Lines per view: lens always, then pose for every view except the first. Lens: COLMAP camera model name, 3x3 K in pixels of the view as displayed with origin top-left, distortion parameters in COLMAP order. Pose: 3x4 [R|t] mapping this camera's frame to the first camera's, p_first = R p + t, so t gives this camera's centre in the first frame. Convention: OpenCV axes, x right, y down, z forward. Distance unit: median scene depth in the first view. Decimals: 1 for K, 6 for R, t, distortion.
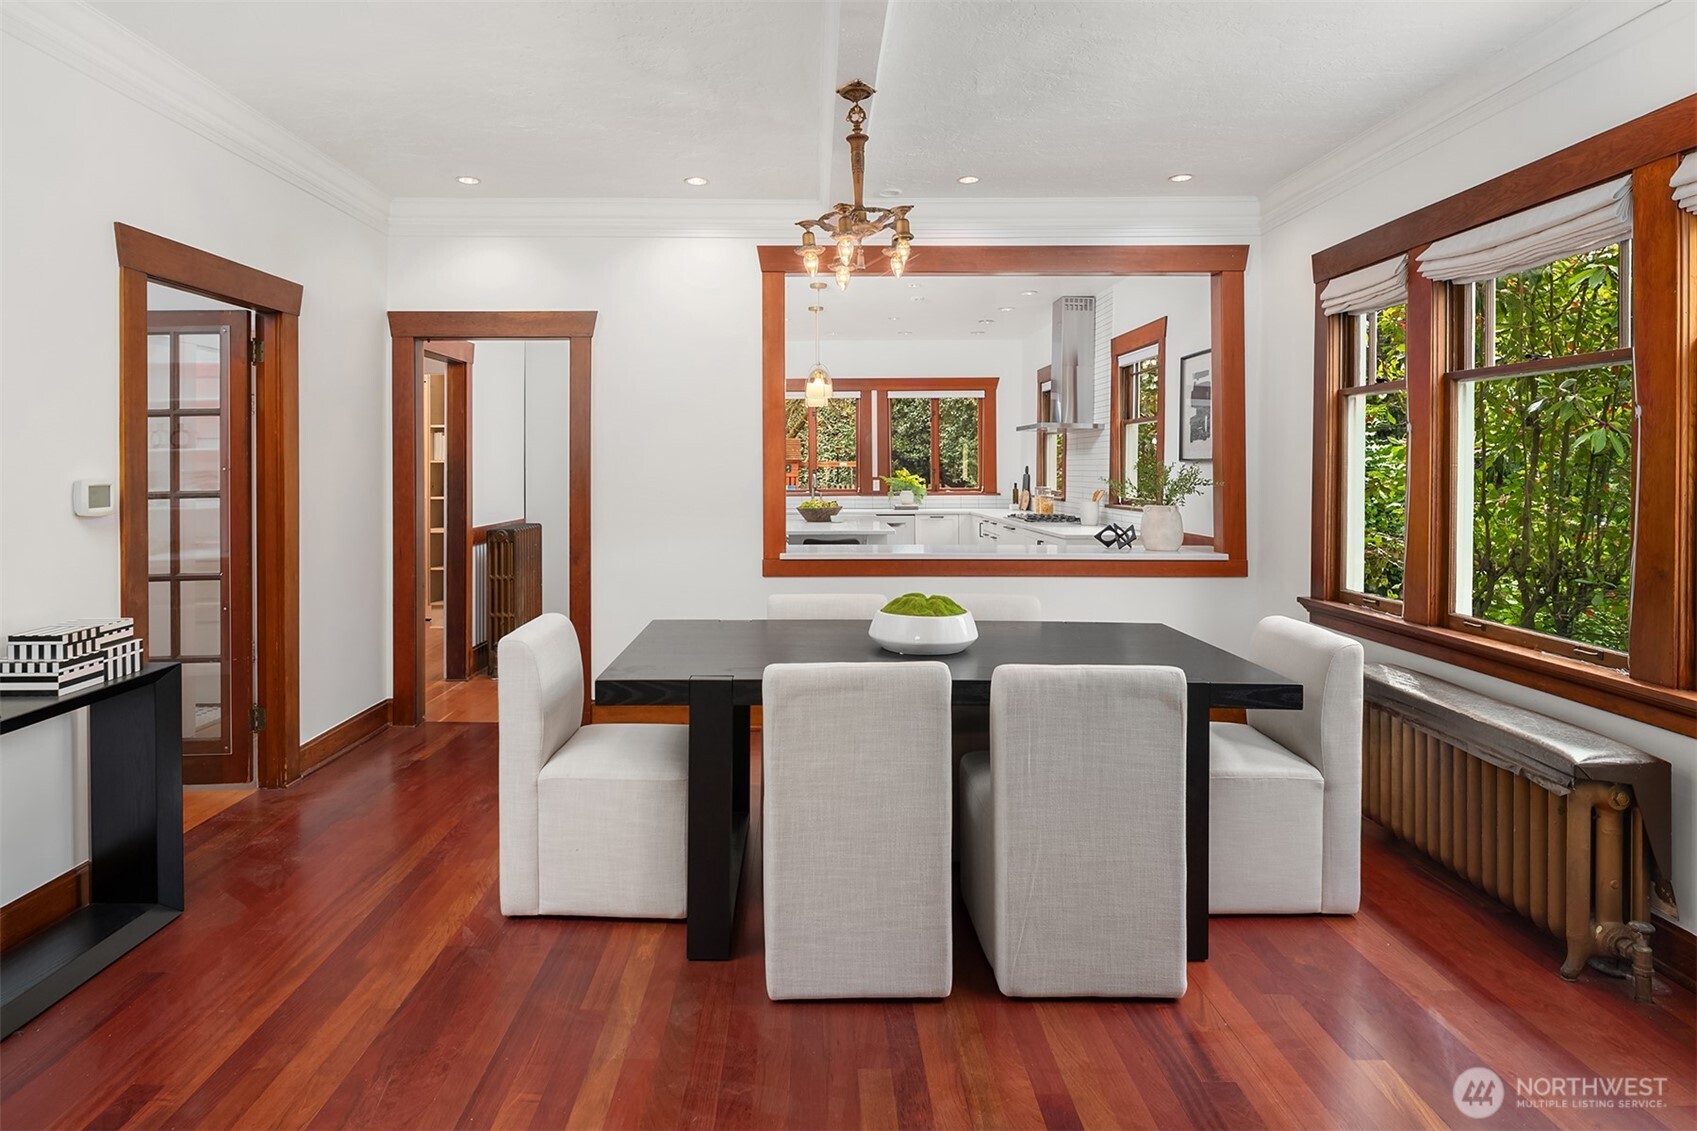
lens RADIAL K [[927.3, 0, 808.0], [0, 927.3, 460.8], [0, 0, 1]] dist [-0.017960, -0.000652]
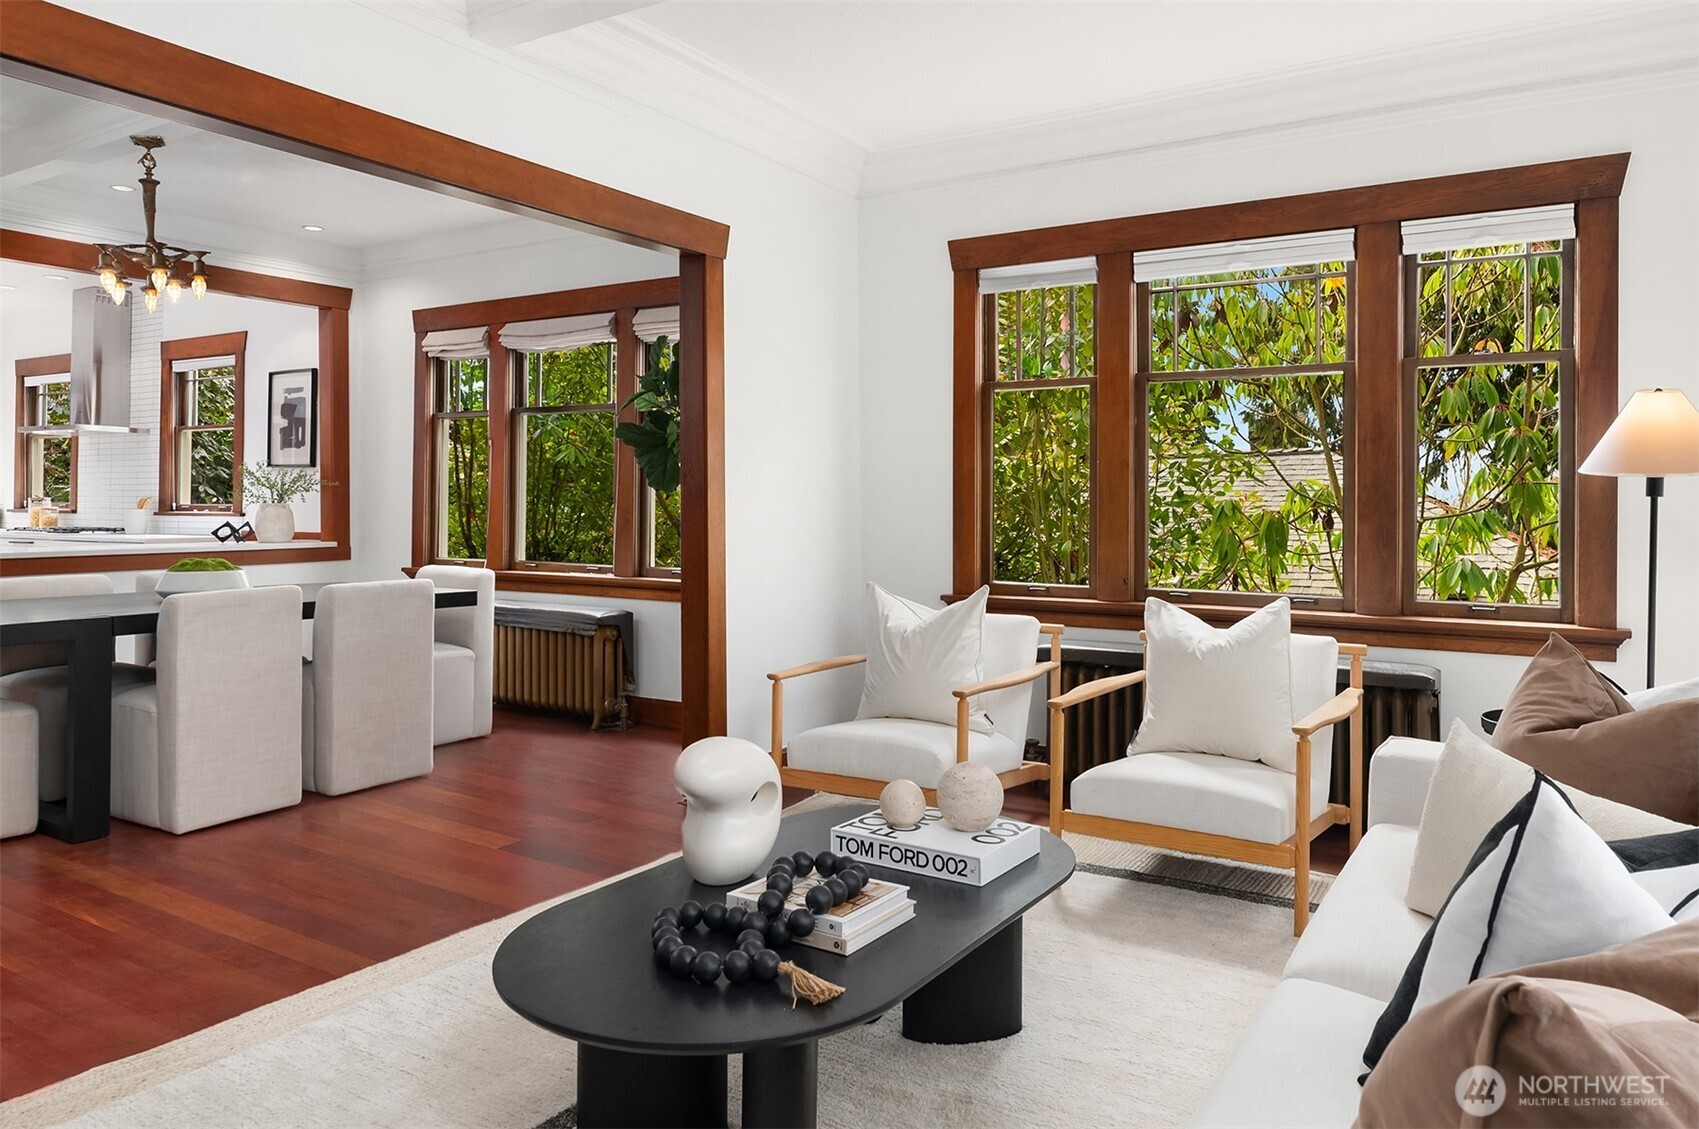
lens RADIAL K [[1093.2, 0, 864.7], [0, 1093.2, 493.3], [0, 0, 1]] dist [-0.005021, -0.000882]
pose [[0.506559, 0.004743, 0.862192, -0.361475], [-0.008988, 0.999960, -0.000220, 0.026142], [-0.862159, -0.007638, 0.506581, -0.273338]]
